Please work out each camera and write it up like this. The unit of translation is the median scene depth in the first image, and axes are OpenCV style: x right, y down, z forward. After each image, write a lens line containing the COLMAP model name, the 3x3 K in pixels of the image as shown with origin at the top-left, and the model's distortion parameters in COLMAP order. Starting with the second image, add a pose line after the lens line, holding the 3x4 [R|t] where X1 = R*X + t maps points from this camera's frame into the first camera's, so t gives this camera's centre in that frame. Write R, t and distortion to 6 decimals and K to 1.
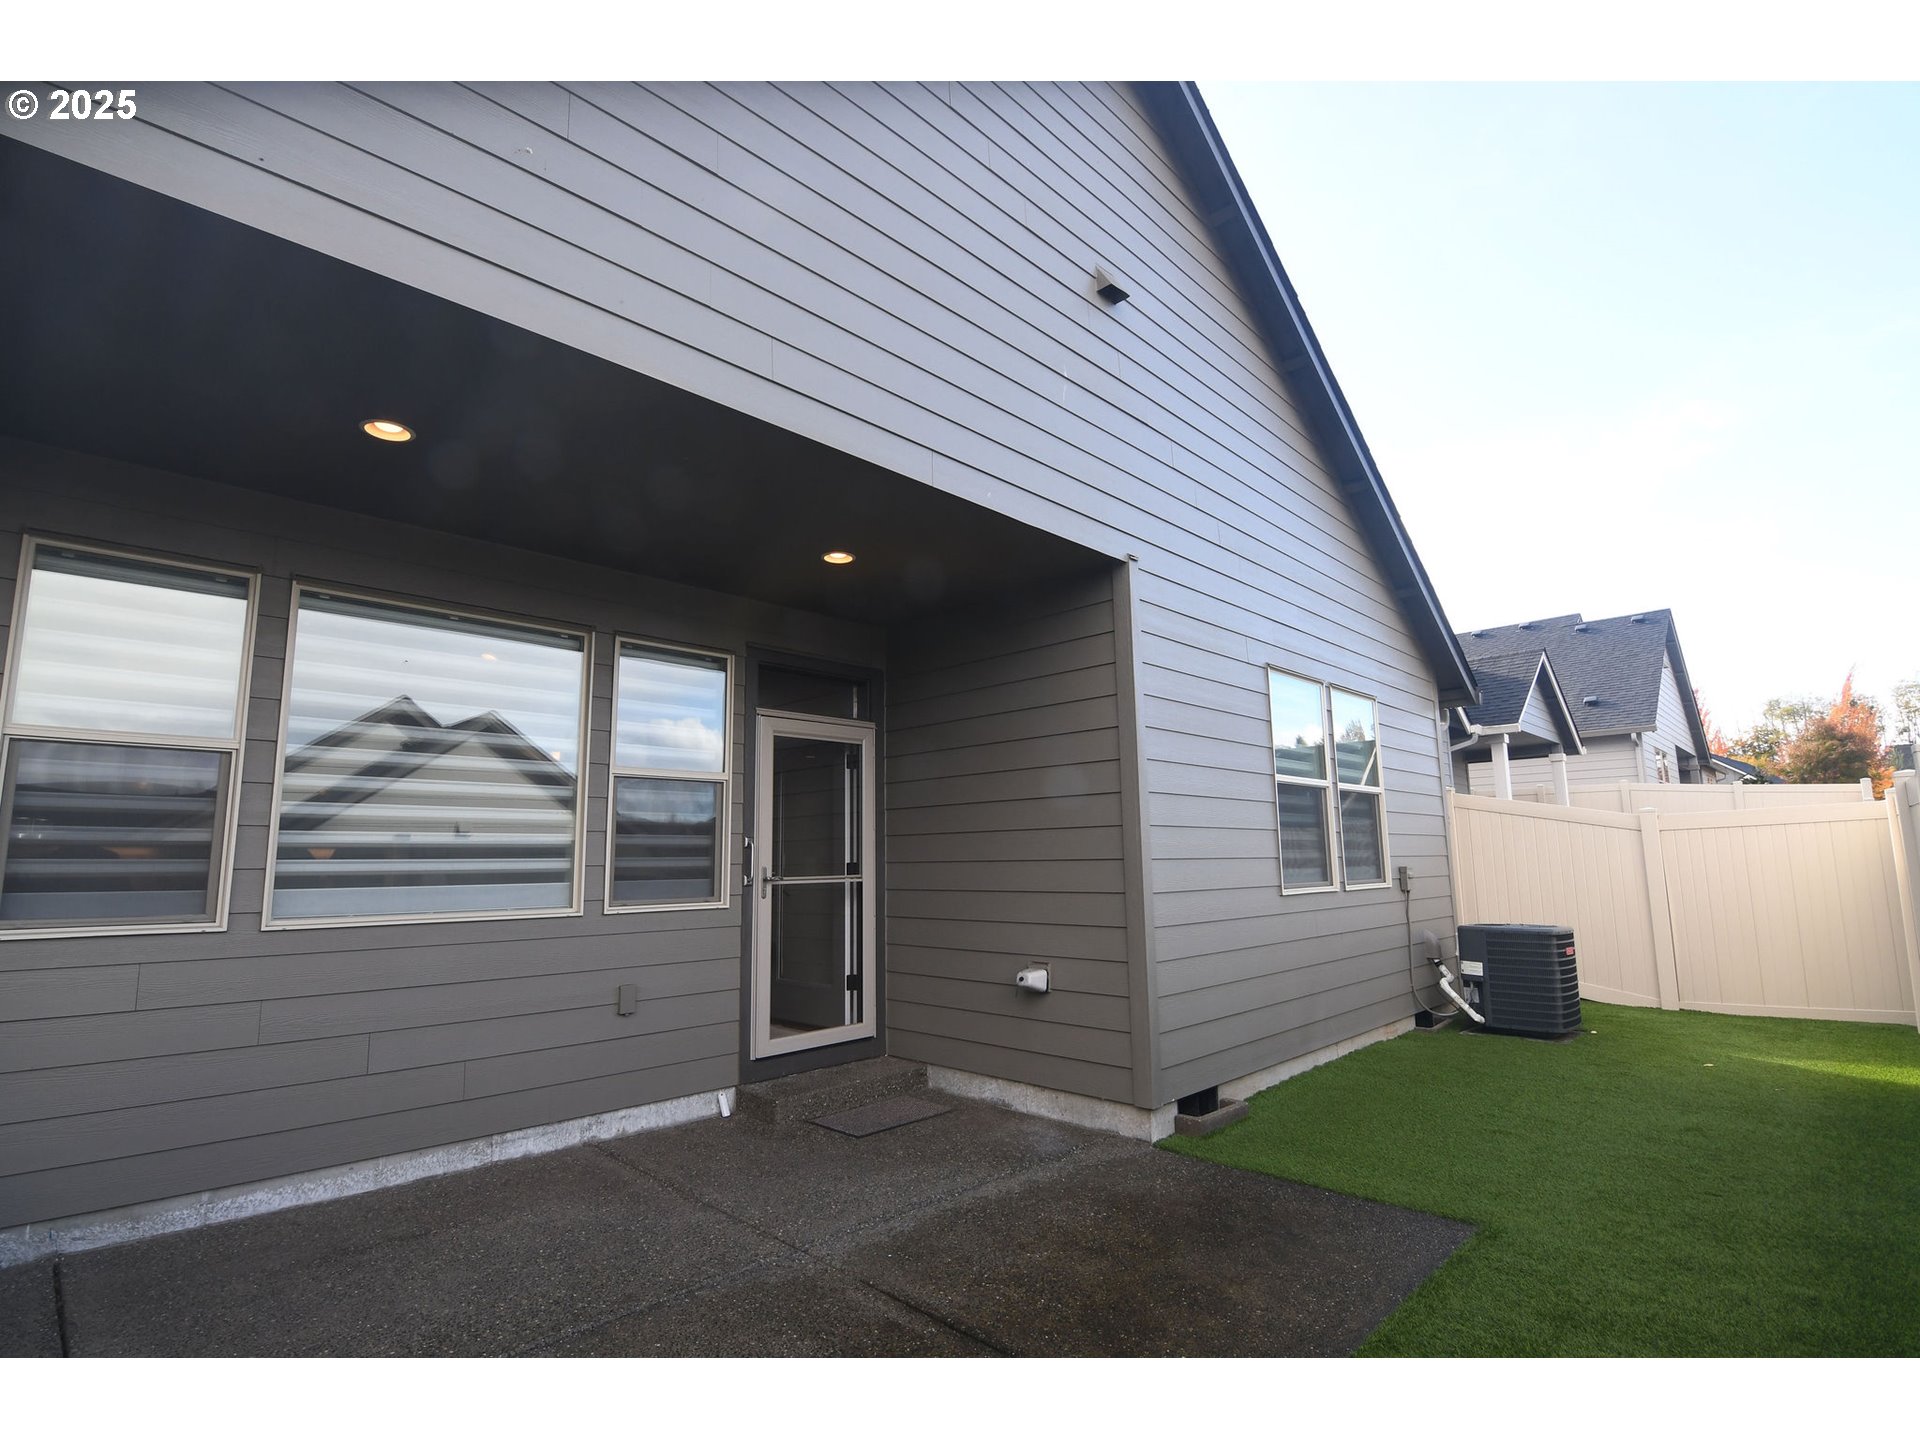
lens RADIAL K [[919.8, 0, 950.3], [0, 919.8, 722.3], [0, 0, 1]] dist [-0.018425, -0.001115]
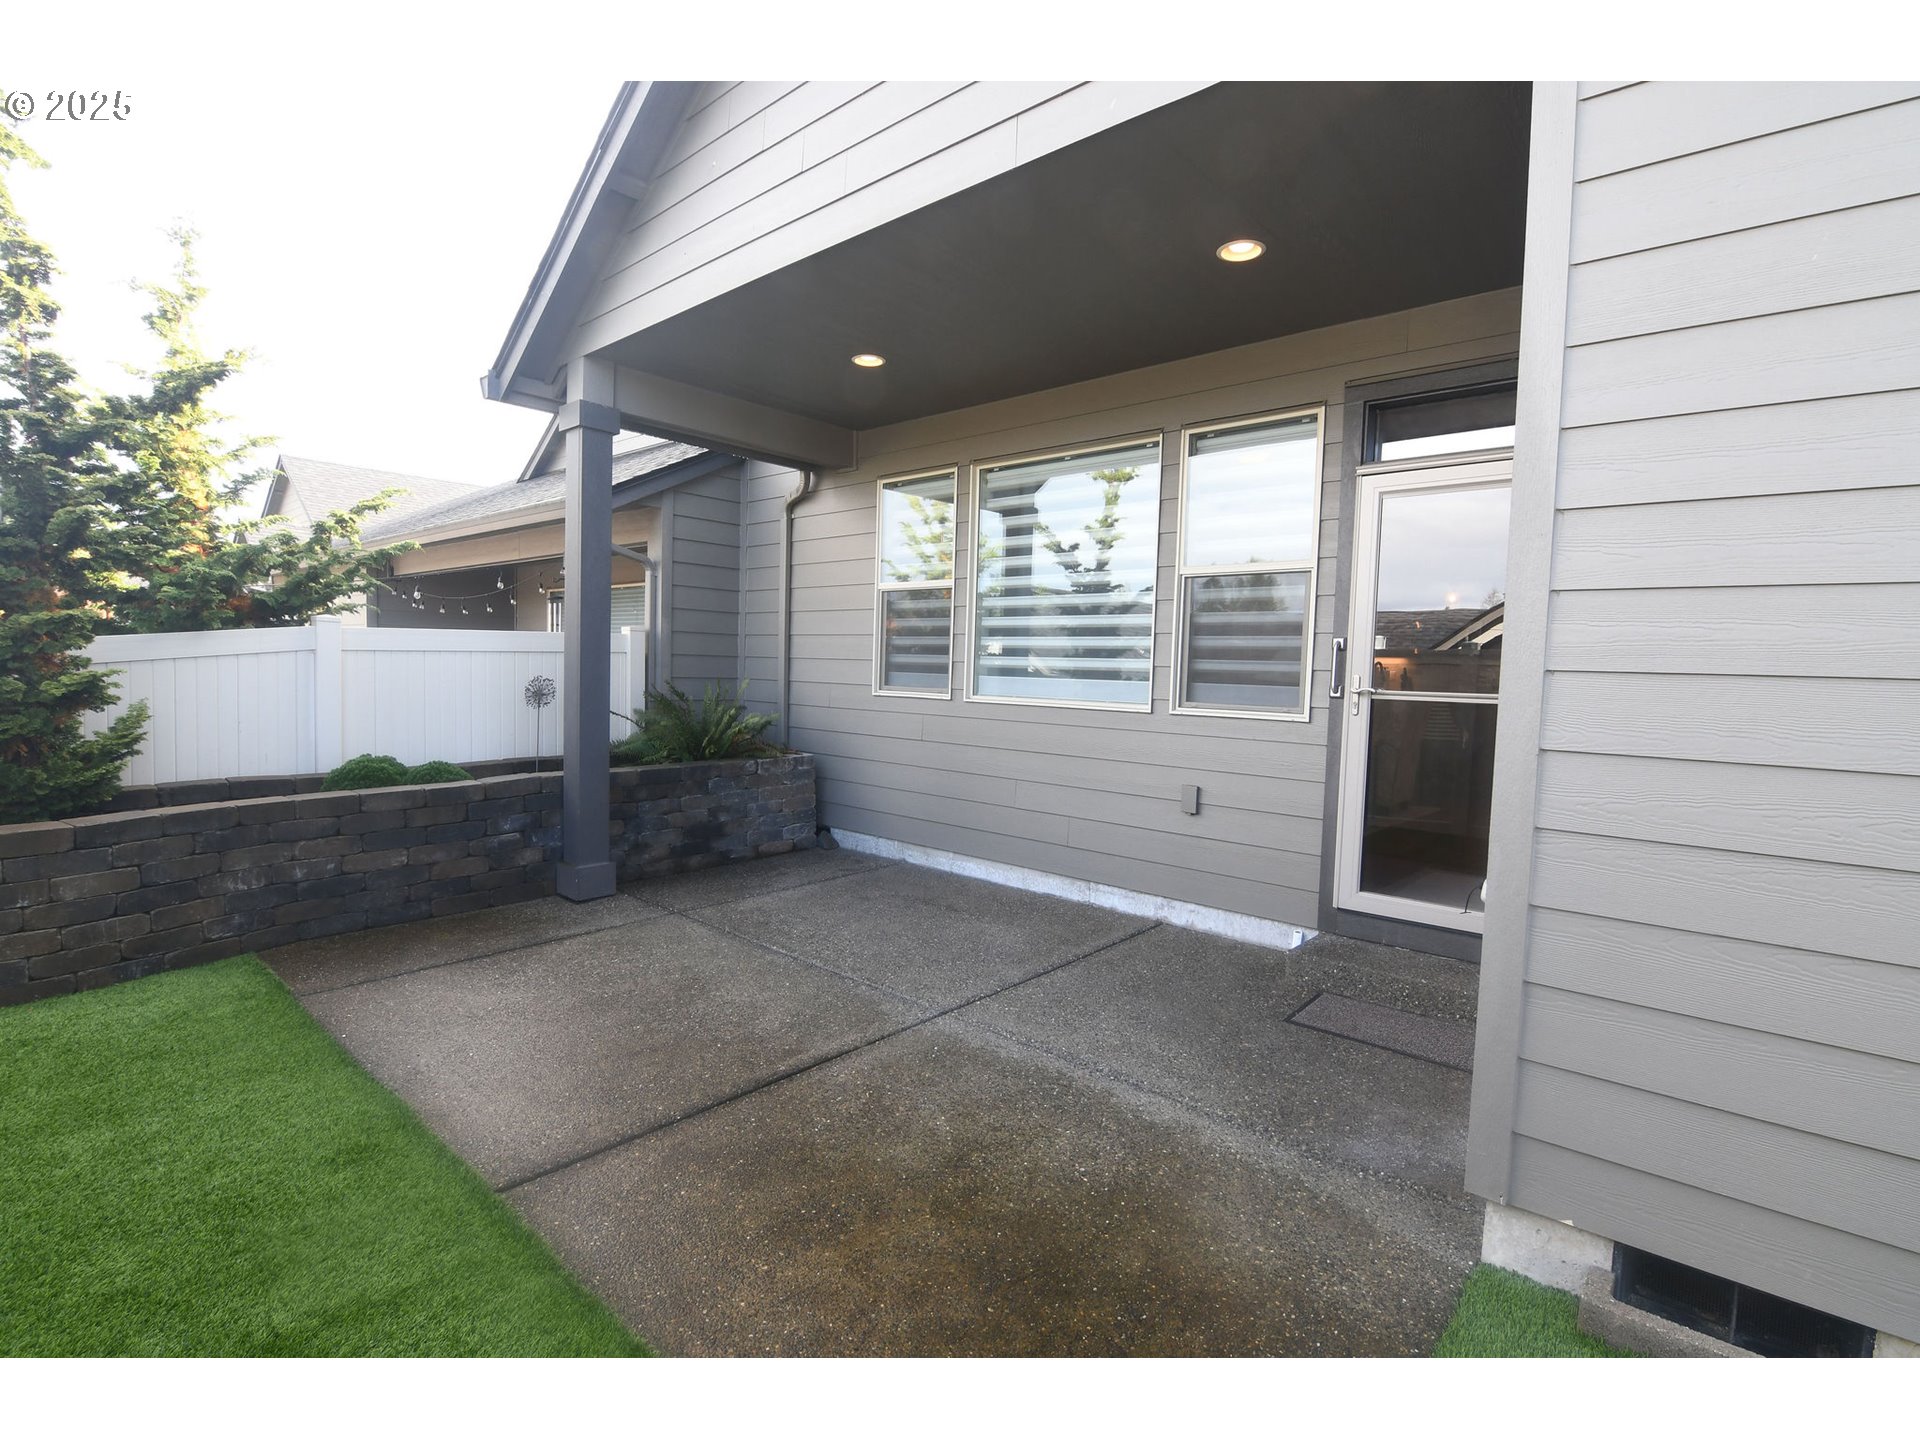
lens RADIAL K [[919.8, 0, 951.8], [0, 919.8, 724.6], [0, 0, 1]] dist [-0.018425, -0.001115]
pose [[0.045406, 0.077891, -0.995927, 0.727960], [0.120334, 0.989270, 0.082856, 0.122394], [0.991695, -0.123606, 0.035546, 0.823545]]
